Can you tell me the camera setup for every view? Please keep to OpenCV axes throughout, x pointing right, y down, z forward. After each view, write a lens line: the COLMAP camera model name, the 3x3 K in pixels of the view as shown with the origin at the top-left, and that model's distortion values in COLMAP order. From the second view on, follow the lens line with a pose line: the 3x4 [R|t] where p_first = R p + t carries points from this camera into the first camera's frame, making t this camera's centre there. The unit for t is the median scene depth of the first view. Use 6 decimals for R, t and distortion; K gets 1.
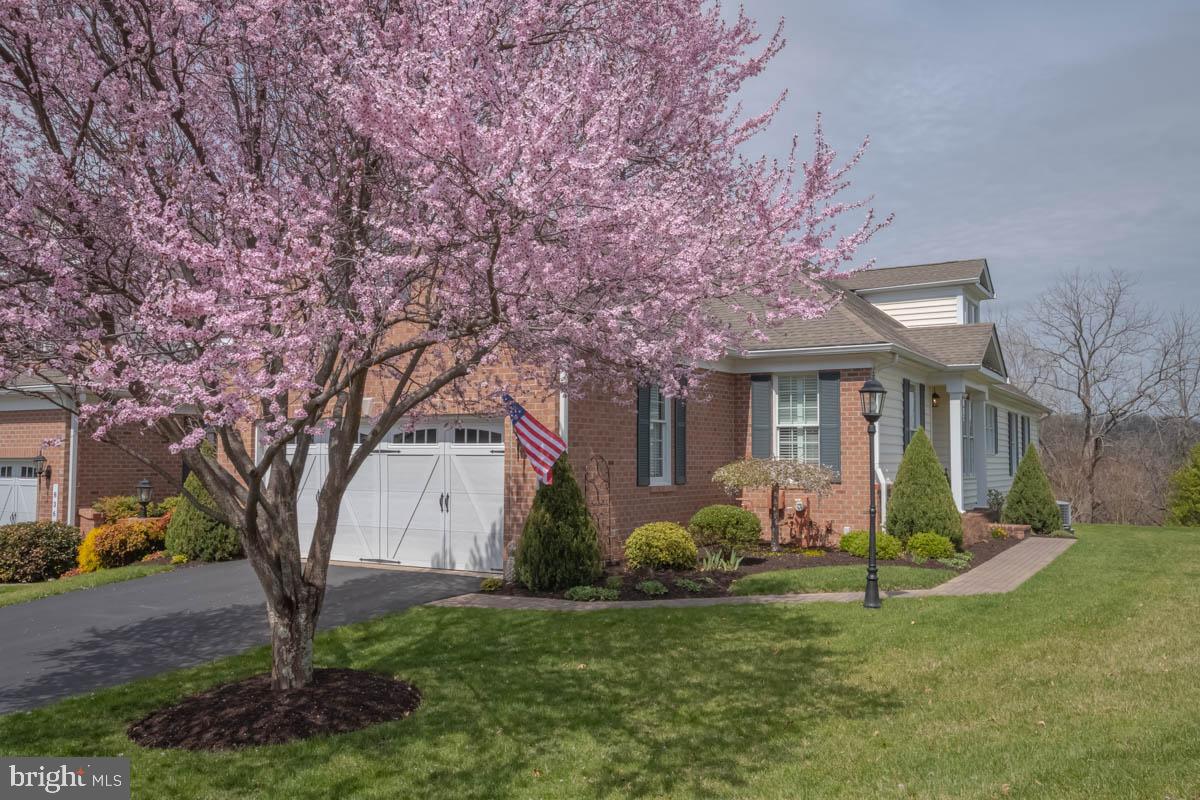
lens RADIAL K [[992.1, 0, 600.0], [0, 992.1, 400.0], [0, 0, 1]] dist [0.029263, -0.000094]
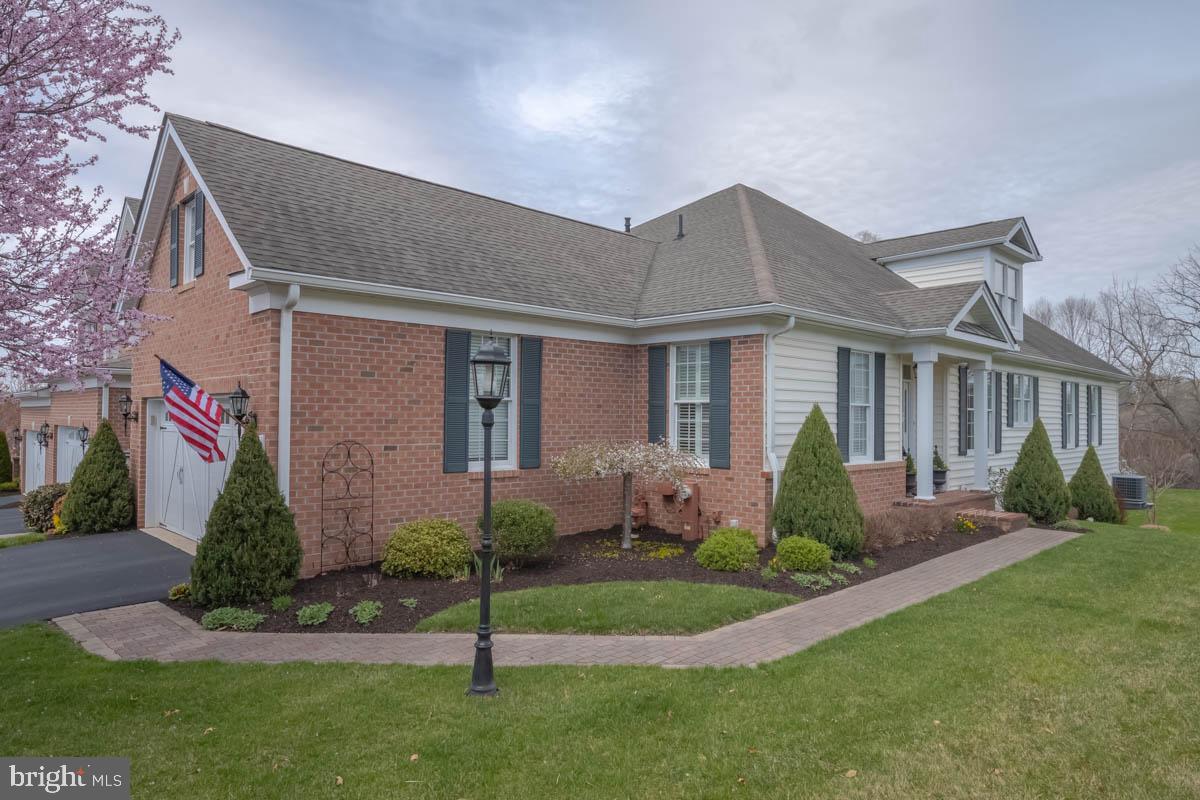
lens RADIAL K [[739.9, 0, 600.0], [0, 739.9, 400.0], [0, 0, 1]] dist [0.009917, -0.001179]
pose [[0.963276, -0.001687, -0.268510, 0.294503], [0.011484, 0.999324, 0.034922, 0.000119], [0.268269, -0.036724, 0.962644, 0.338998]]
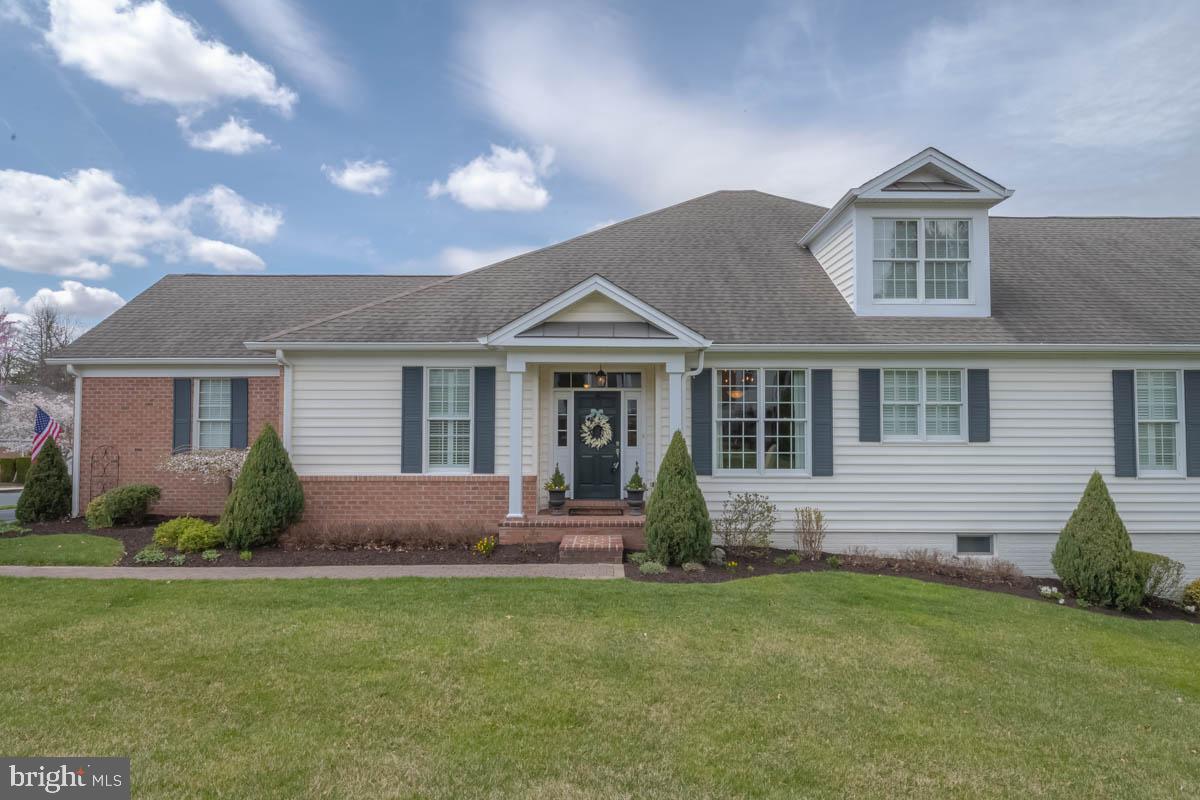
lens RADIAL K [[624.7, 0, 600.0], [0, 624.7, 400.0], [0, 0, 1]] dist [0.003383, 0.000228]
pose [[0.498948, -0.037606, -0.865816, 0.971699], [0.054080, 0.998462, -0.012202, 0.029828], [0.864943, -0.040735, 0.500214, 0.915142]]
